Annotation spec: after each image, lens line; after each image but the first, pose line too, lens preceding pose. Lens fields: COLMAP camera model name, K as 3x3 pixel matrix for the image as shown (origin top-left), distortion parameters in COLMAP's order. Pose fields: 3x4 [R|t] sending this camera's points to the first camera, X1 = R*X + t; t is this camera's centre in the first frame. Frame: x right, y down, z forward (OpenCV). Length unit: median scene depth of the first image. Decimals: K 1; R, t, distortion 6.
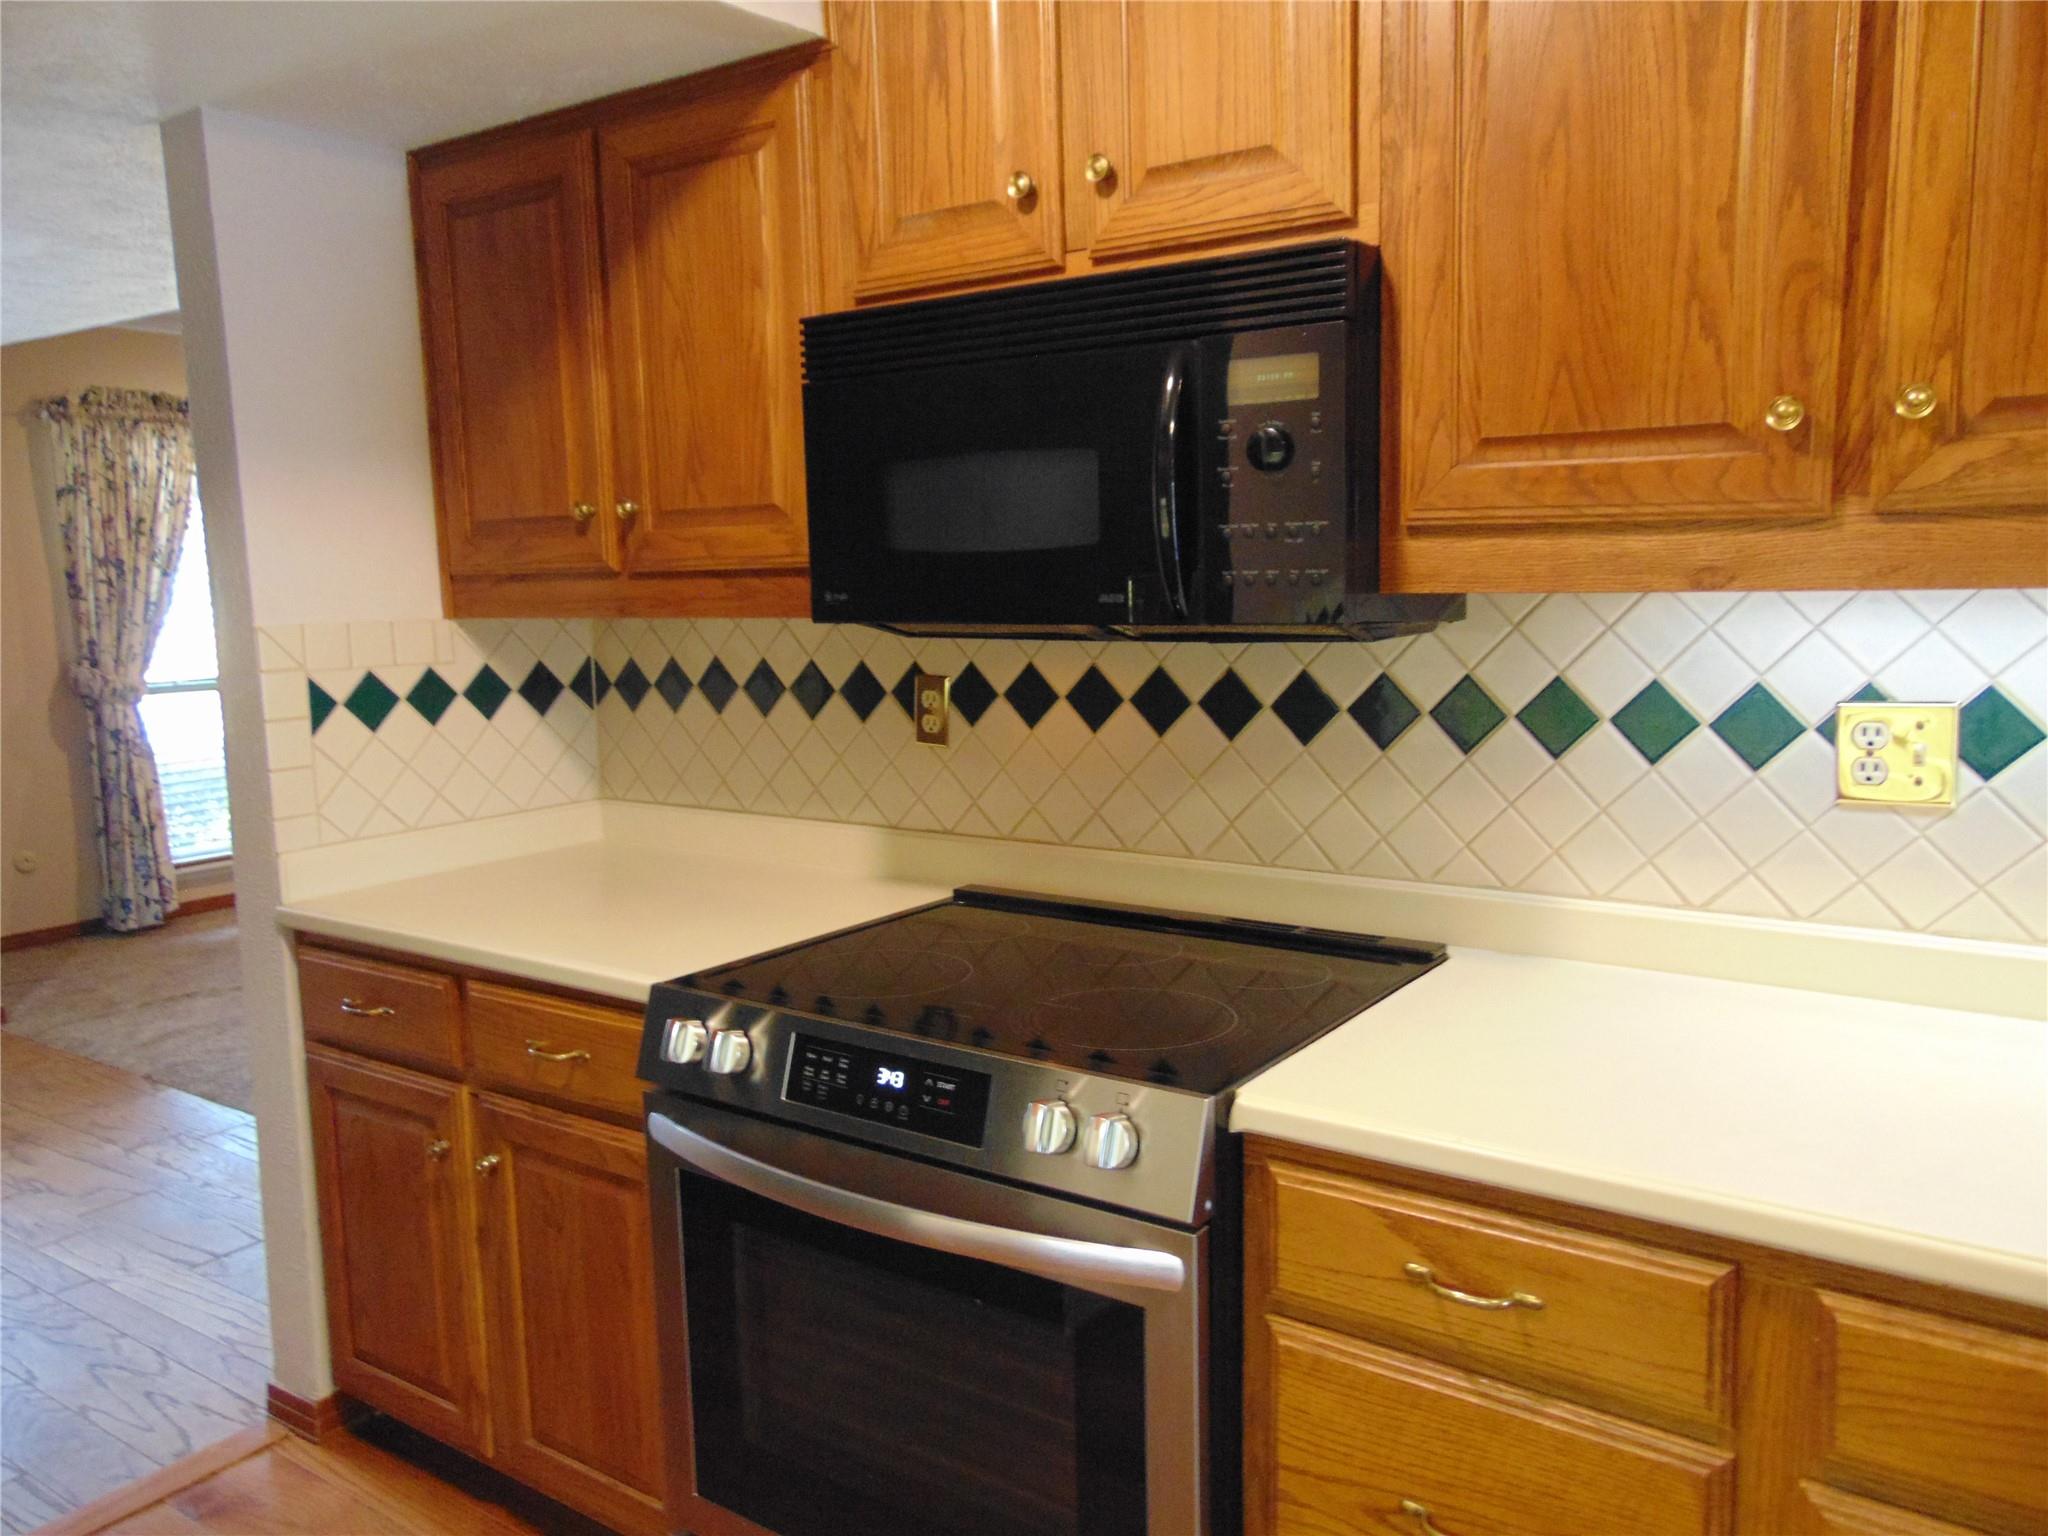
lens RADIAL K [[1542.6, 0, 1022.3], [0, 1542.6, 767.5], [0, 0, 1]] dist [-0.035565, 0.080524]
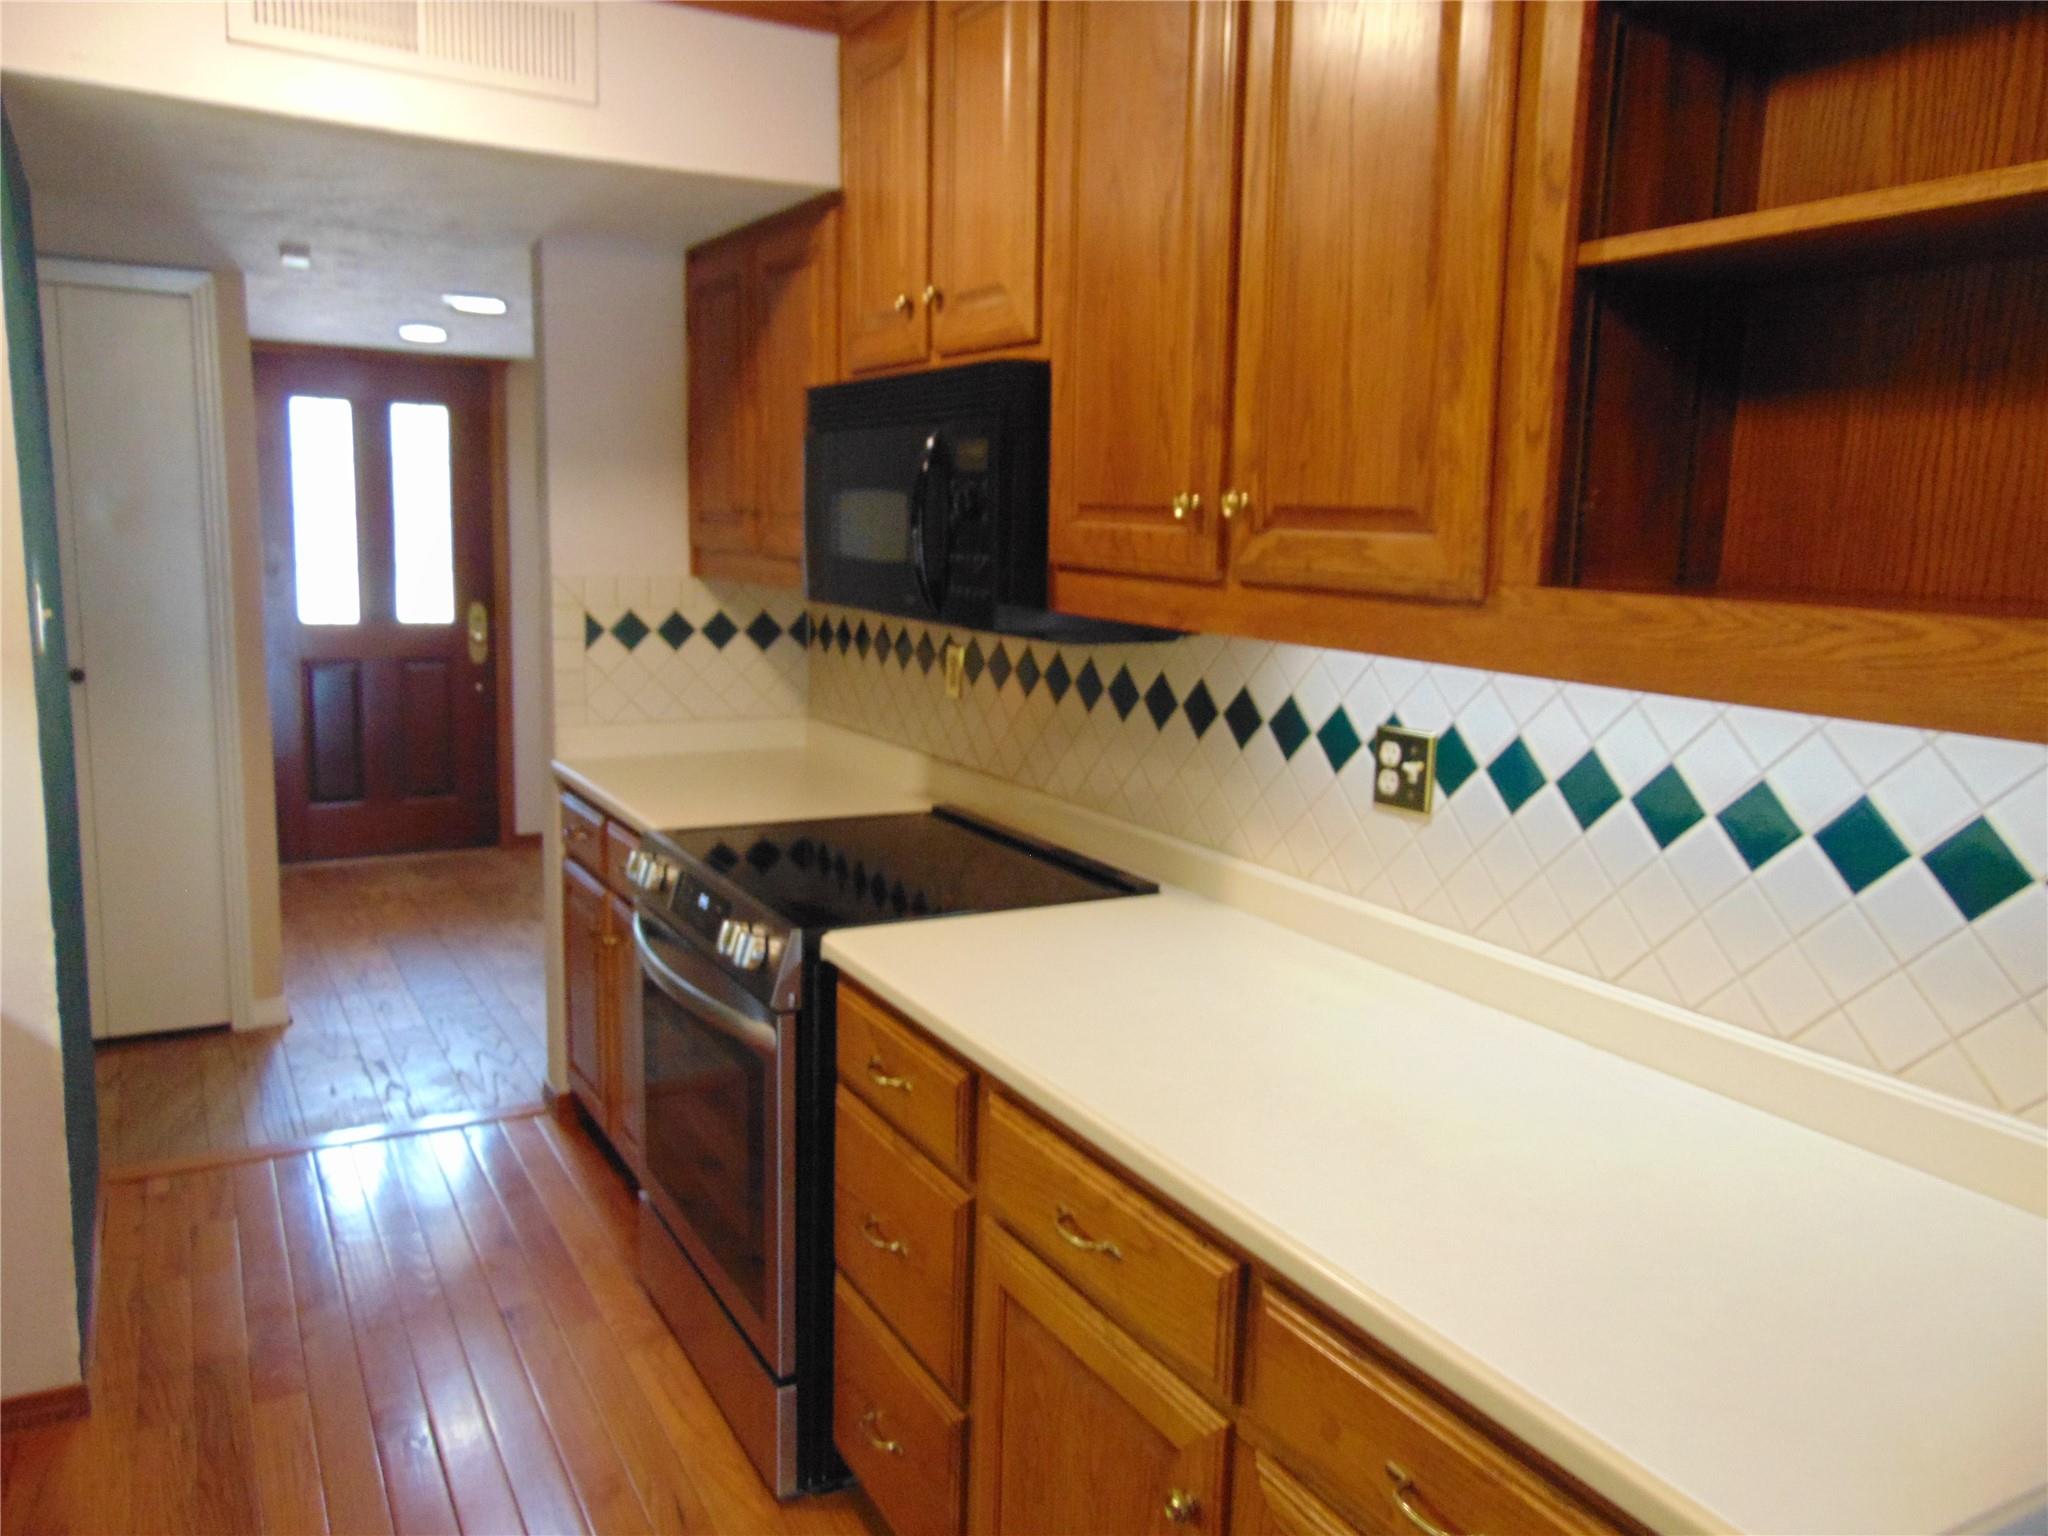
lens RADIAL K [[1542.6, 0, 1030.1], [0, 1542.6, 760.4], [0, 0, 1]] dist [-0.035565, 0.080524]
pose [[0.905815, 0.114189, -0.407996, 0.664910], [-0.104212, 0.993459, 0.046679, -0.035985], [0.410657, 0.000236, 0.911790, -0.217648]]
